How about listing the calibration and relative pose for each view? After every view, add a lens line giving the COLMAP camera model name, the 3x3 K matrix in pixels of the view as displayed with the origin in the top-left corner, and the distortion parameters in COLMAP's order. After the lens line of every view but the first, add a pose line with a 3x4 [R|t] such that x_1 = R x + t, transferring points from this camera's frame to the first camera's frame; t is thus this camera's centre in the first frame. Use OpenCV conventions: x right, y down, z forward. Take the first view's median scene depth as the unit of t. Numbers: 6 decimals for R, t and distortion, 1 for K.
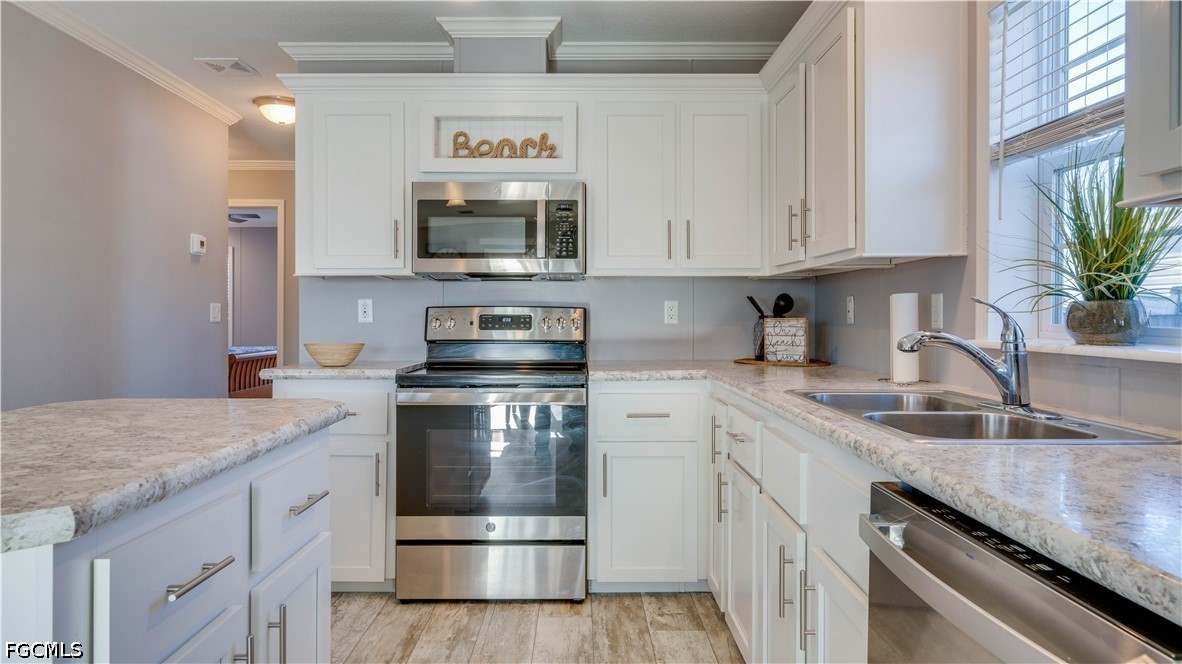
lens RADIAL K [[715.6, 0, 589.3], [0, 715.6, 317.3], [0, 0, 1]] dist [-0.014390, -0.001213]
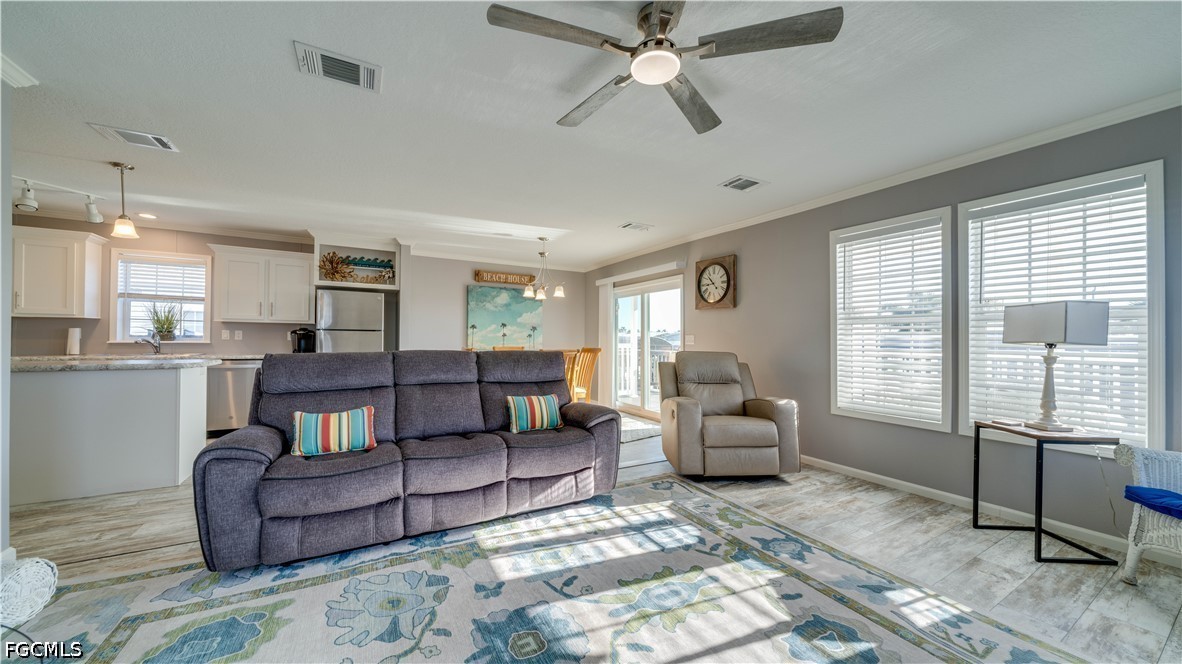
lens RADIAL K [[408.9, 0, 590.8], [0, 408.9, 337.1], [0, 0, 1]] dist [-0.005390, -0.000454]
pose [[-0.480974, 0.003101, 0.876730, -1.709652], [-0.003533, 0.999979, -0.005475, 0.006999], [-0.876728, -0.005731, -0.480952, -0.149074]]
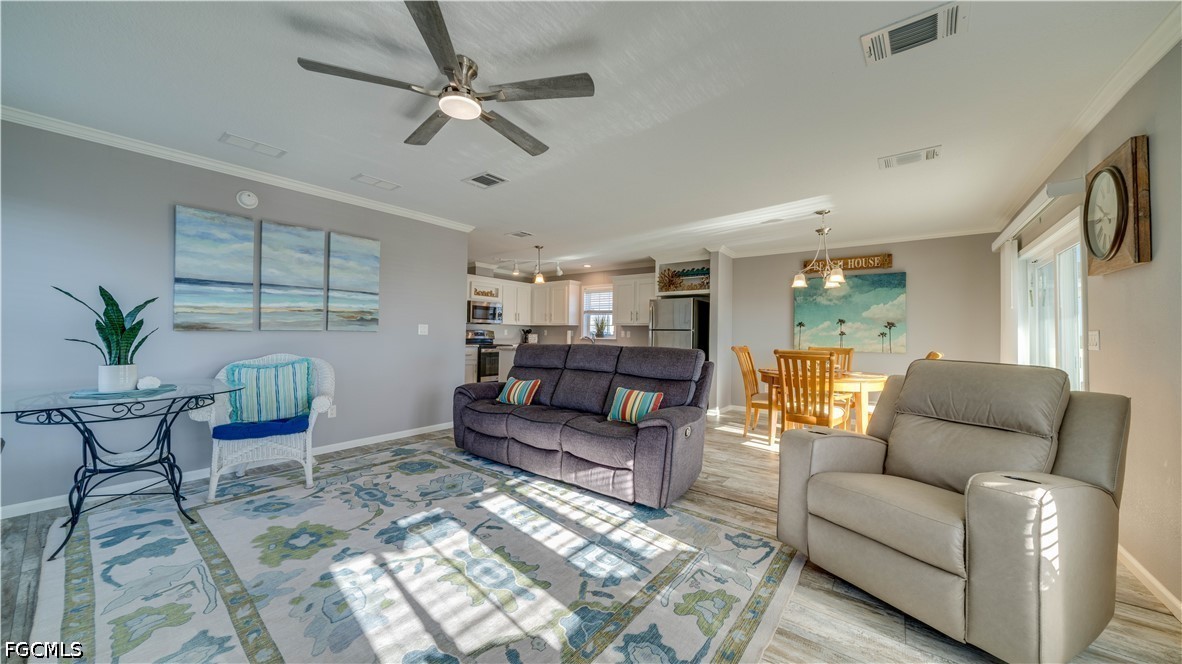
lens RADIAL K [[408.9, 0, 588.2], [0, 408.9, 325.3], [0, 0, 1]] dist [-0.005390, -0.000454]
pose [[0.624200, 0.029184, 0.780719, -1.653951], [-0.012466, 0.999547, -0.027397, 0.011309], [-0.781165, 0.007368, 0.624281, -1.011826]]
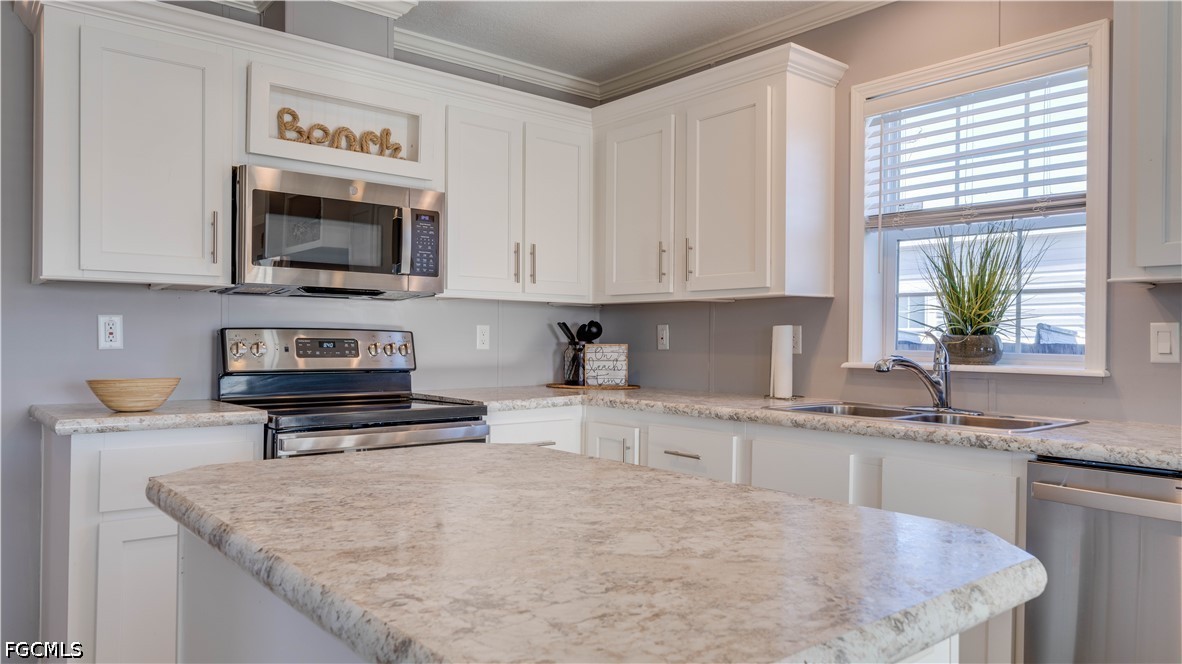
lens RADIAL K [[800.6, 0, 595.5], [0, 800.6, 334.2], [0, 0, 1]] dist [0.016475, -0.012002]
pose [[0.774932, 0.009504, 0.631973, -0.490232], [-0.005333, 0.999950, -0.008498, -0.003263], [-0.632022, 0.003215, 0.774944, 0.096455]]
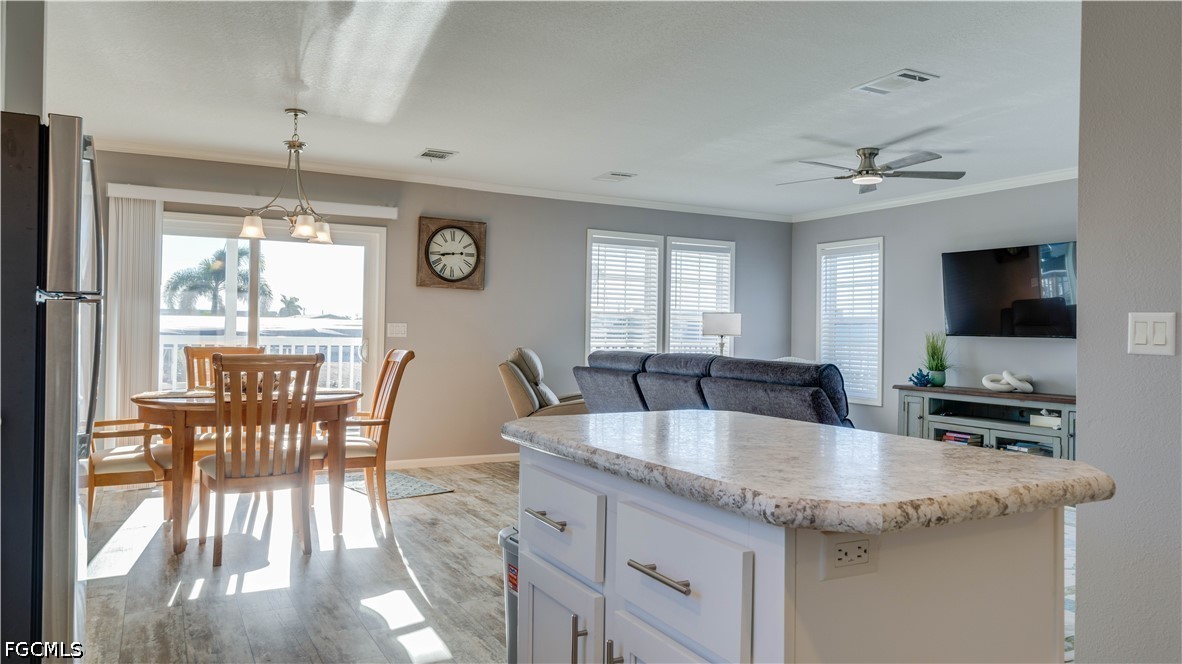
lens RADIAL K [[800.6, 0, 589.6], [0, 800.6, 323.6], [0, 0, 1]] dist [0.016475, -0.012002]
pose [[-0.888464, -0.014298, -0.458723, 0.040835], [-0.014053, 0.999893, -0.003947, -0.009782], [0.458730, 0.002939, -0.888571, 0.808672]]
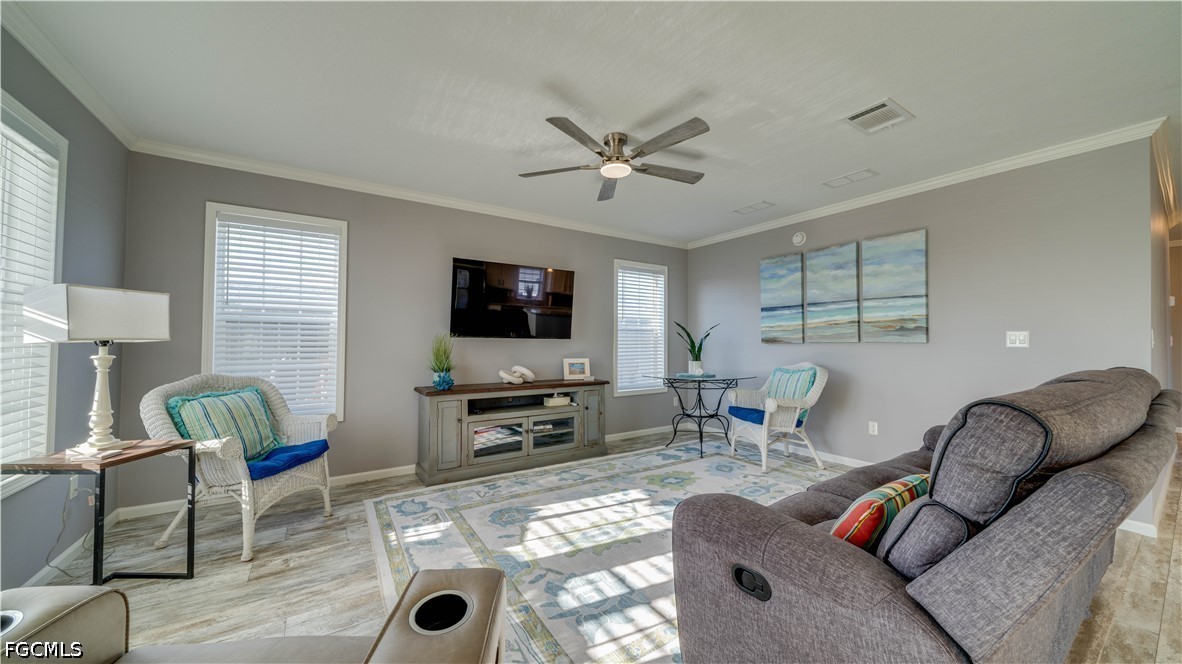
lens RADIAL K [[408.9, 0, 587.3], [0, 408.9, 332.9], [0, 0, 1]] dist [-0.005390, -0.000454]
pose [[0.531092, -0.011225, -0.847240, -0.630988], [-0.008618, 0.999789, -0.018648, 0.005374], [0.847270, 0.017205, 0.530883, -0.948561]]
